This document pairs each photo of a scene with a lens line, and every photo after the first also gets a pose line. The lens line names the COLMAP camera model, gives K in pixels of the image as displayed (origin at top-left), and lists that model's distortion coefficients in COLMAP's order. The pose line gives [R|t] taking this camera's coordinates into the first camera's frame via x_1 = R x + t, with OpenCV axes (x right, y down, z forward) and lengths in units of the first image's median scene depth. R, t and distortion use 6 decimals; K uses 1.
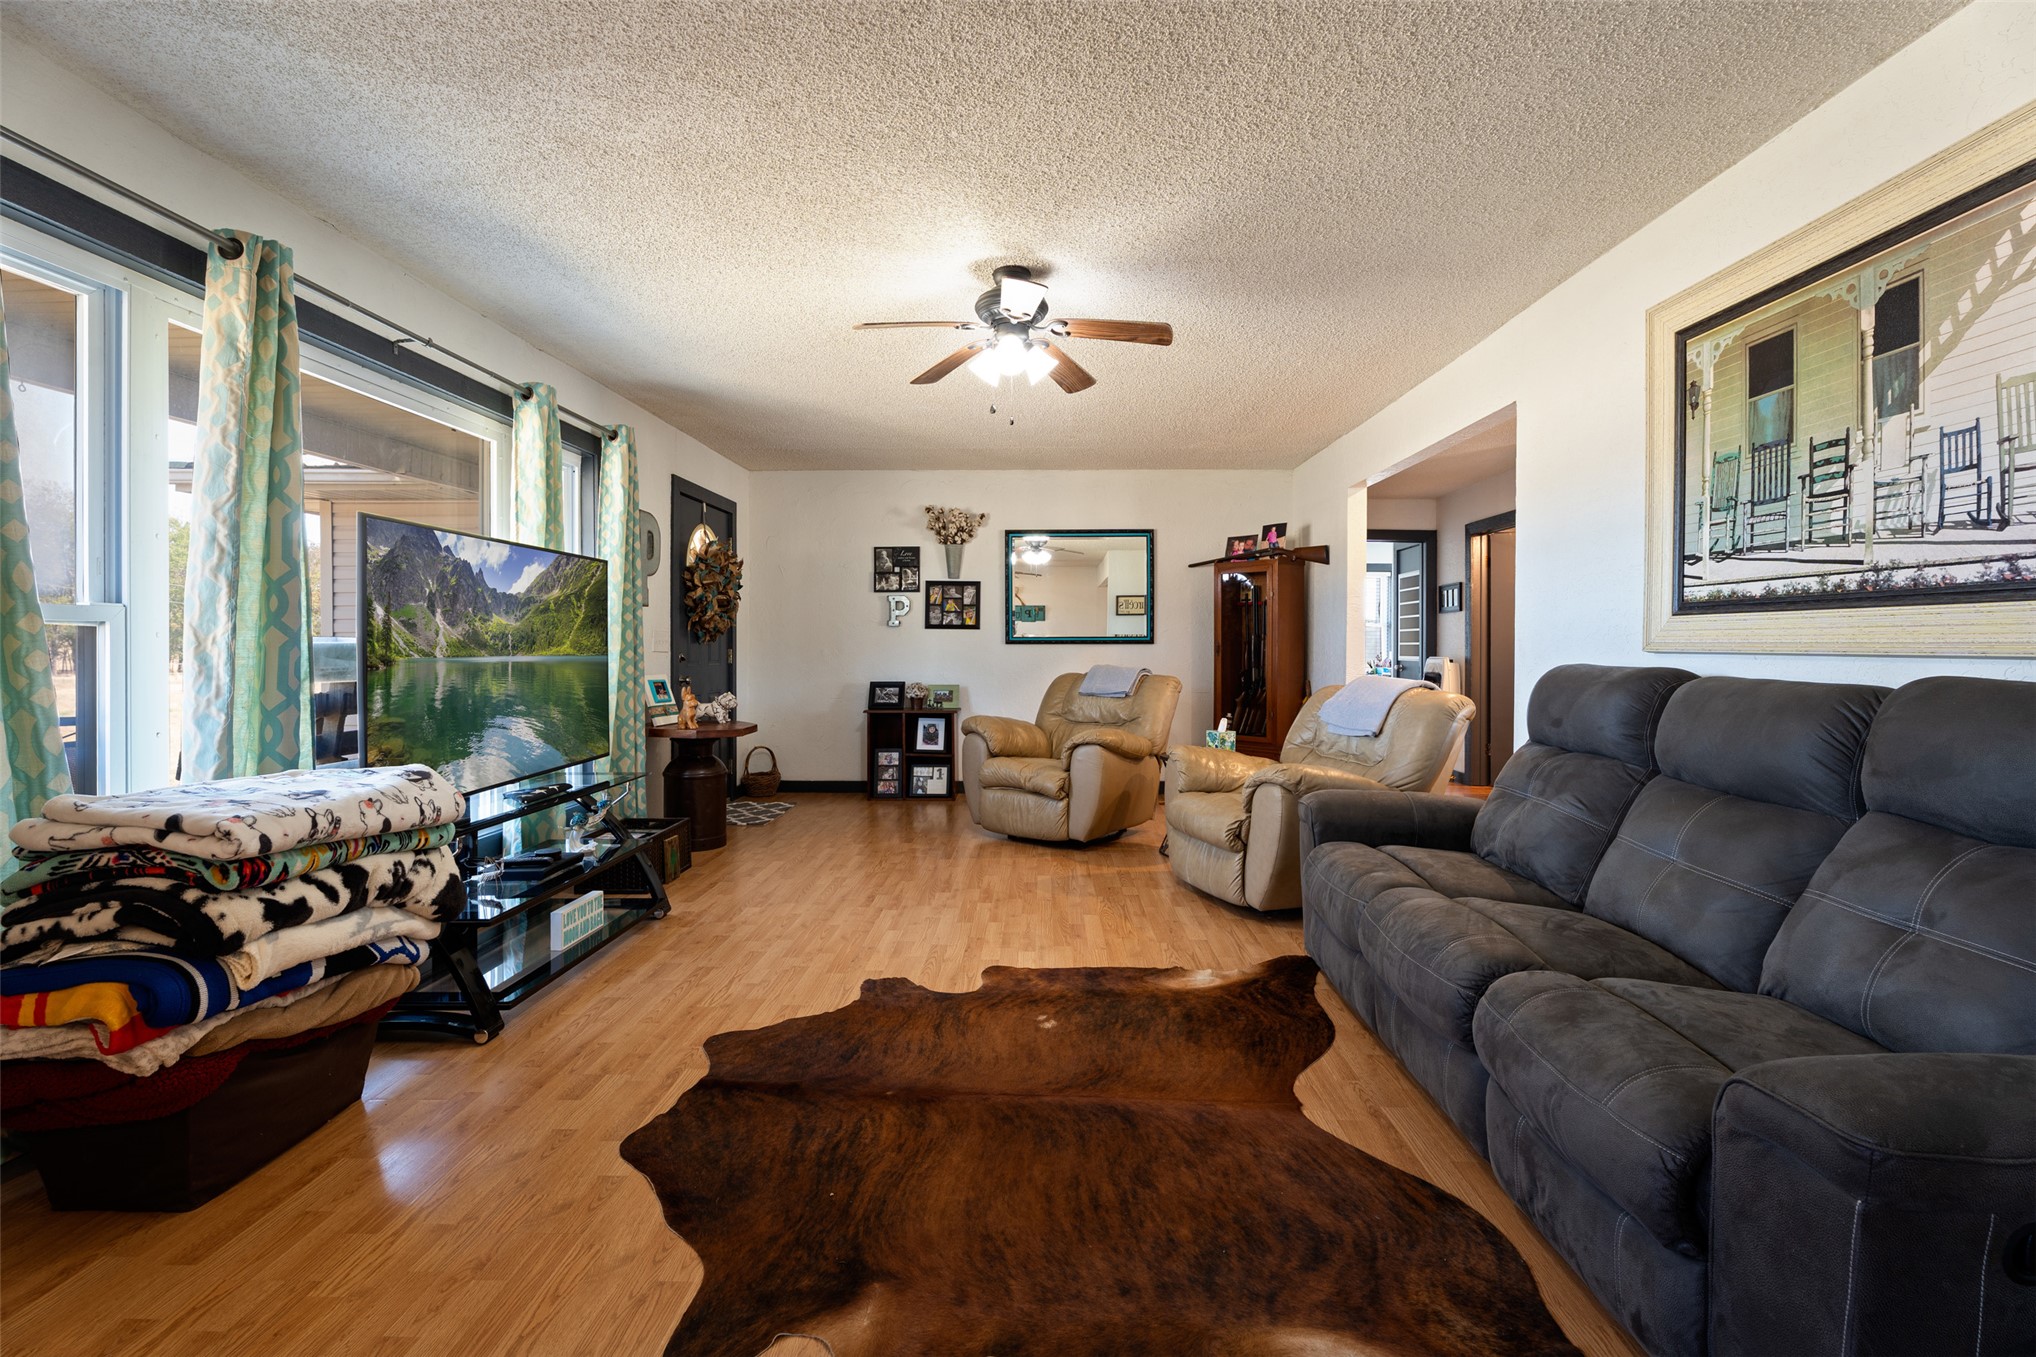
lens RADIAL K [[911.9, 0, 1021.2], [0, 911.9, 653.5], [0, 0, 1]] dist [-0.000571, 0.000849]
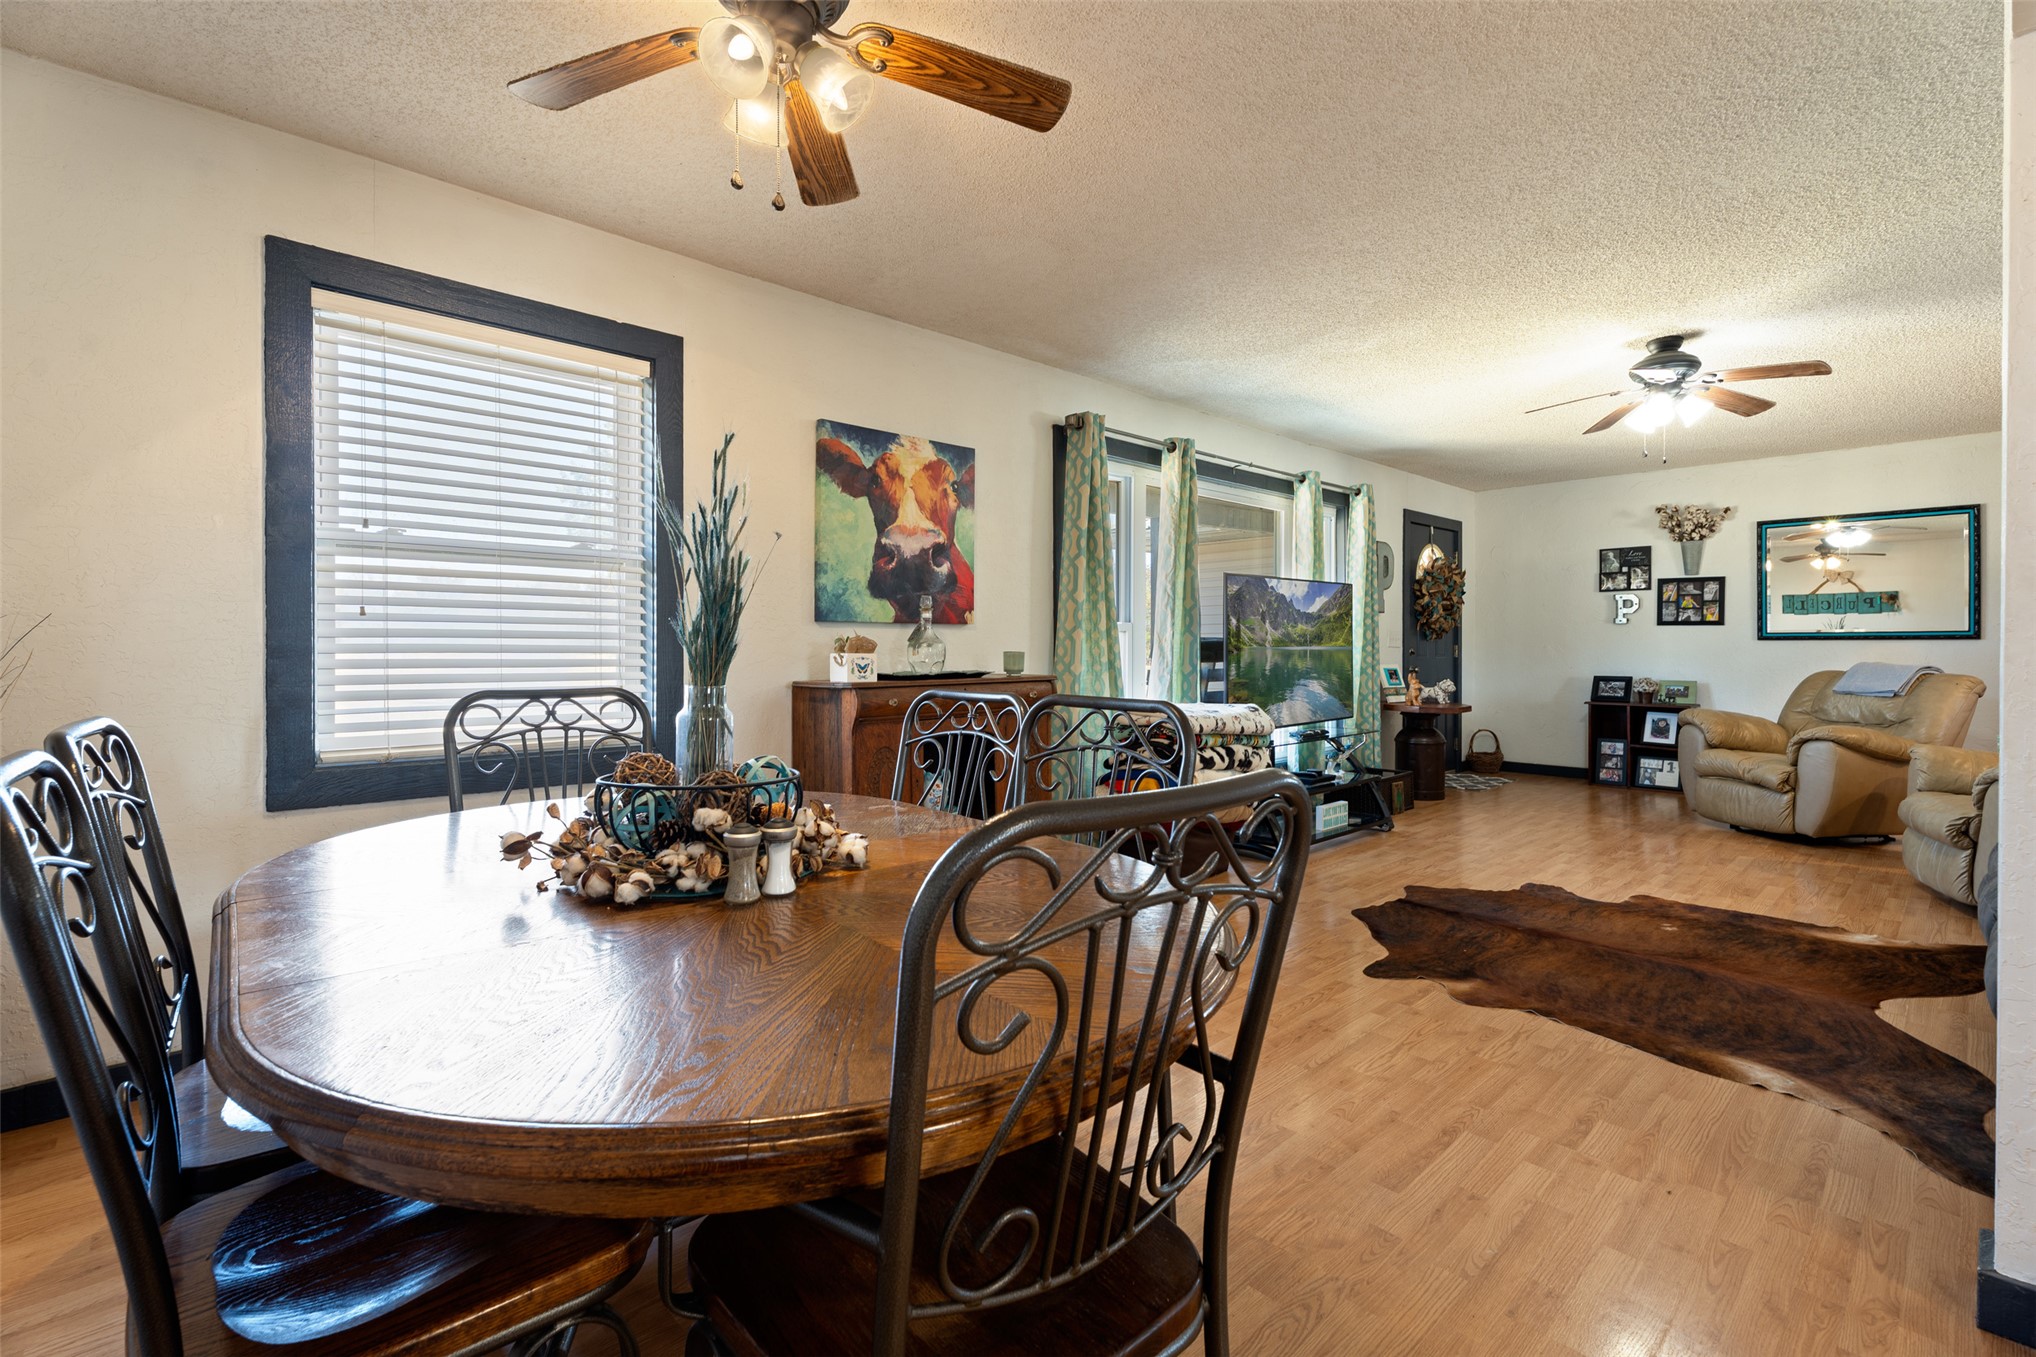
lens RADIAL K [[911.9, 0, 1023.3], [0, 911.9, 648.2], [0, 0, 1]] dist [-0.000571, 0.000849]
pose [[0.708044, 0.002572, -0.706164, 0.181654], [-0.004802, 0.999988, -0.001173, 0.004749], [0.706152, 0.004221, 0.708047, -0.362024]]
